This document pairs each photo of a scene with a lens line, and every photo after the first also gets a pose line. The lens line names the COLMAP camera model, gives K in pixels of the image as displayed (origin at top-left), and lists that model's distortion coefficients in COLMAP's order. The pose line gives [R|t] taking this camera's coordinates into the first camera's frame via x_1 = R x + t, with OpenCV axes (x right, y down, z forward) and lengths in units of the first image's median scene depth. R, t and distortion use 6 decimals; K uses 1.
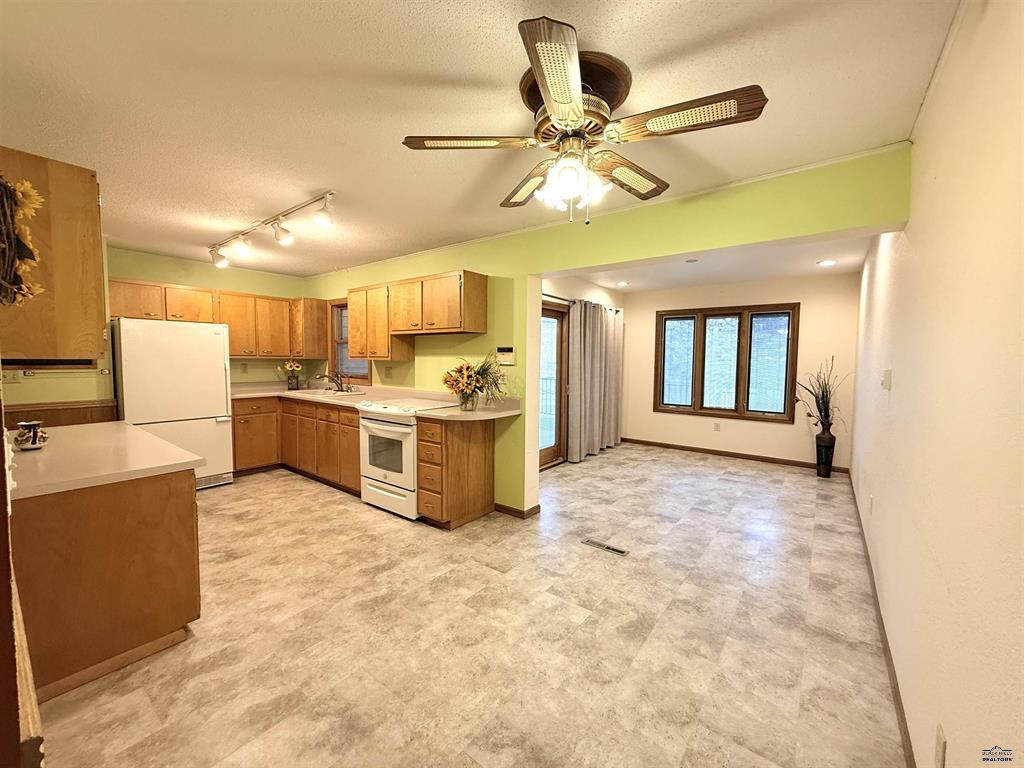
lens RADIAL K [[410.6, 0, 512.7], [0, 410.6, 381.9], [0, 0, 1]] dist [0.002258, 0.000359]
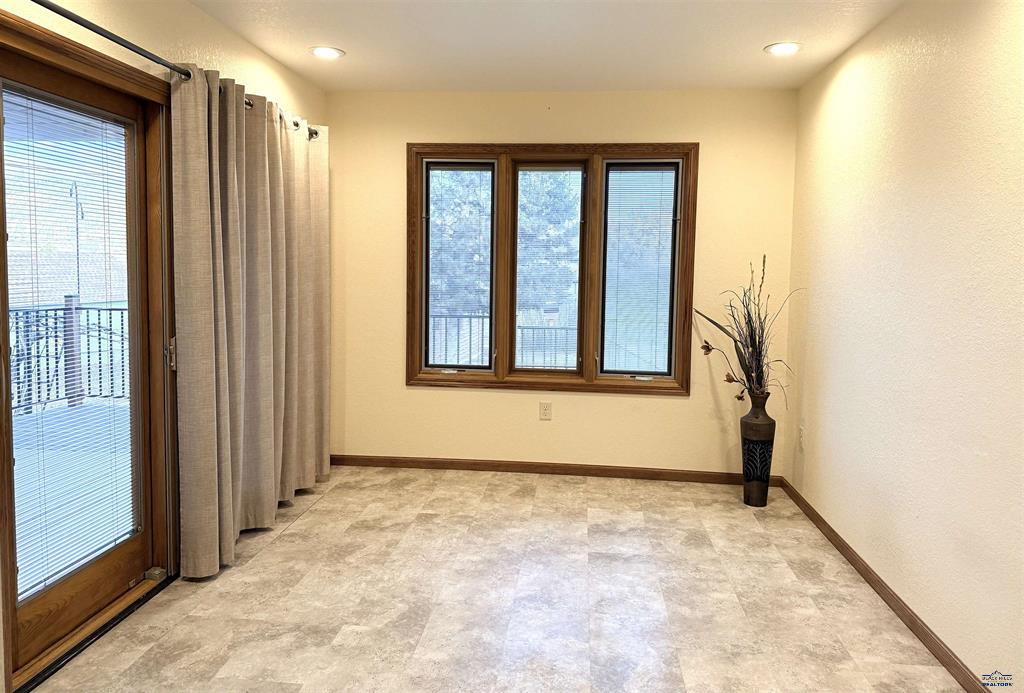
lens RADIAL K [[722.7, 0, 520.2], [0, 722.7, 314.1], [0, 0, 1]] dist [0.020043, -0.011393]
pose [[0.846267, -0.031802, 0.531810, 0.062900], [0.021785, 0.999448, 0.025100, -0.018890], [-0.532314, -0.009656, 0.846492, 0.377540]]
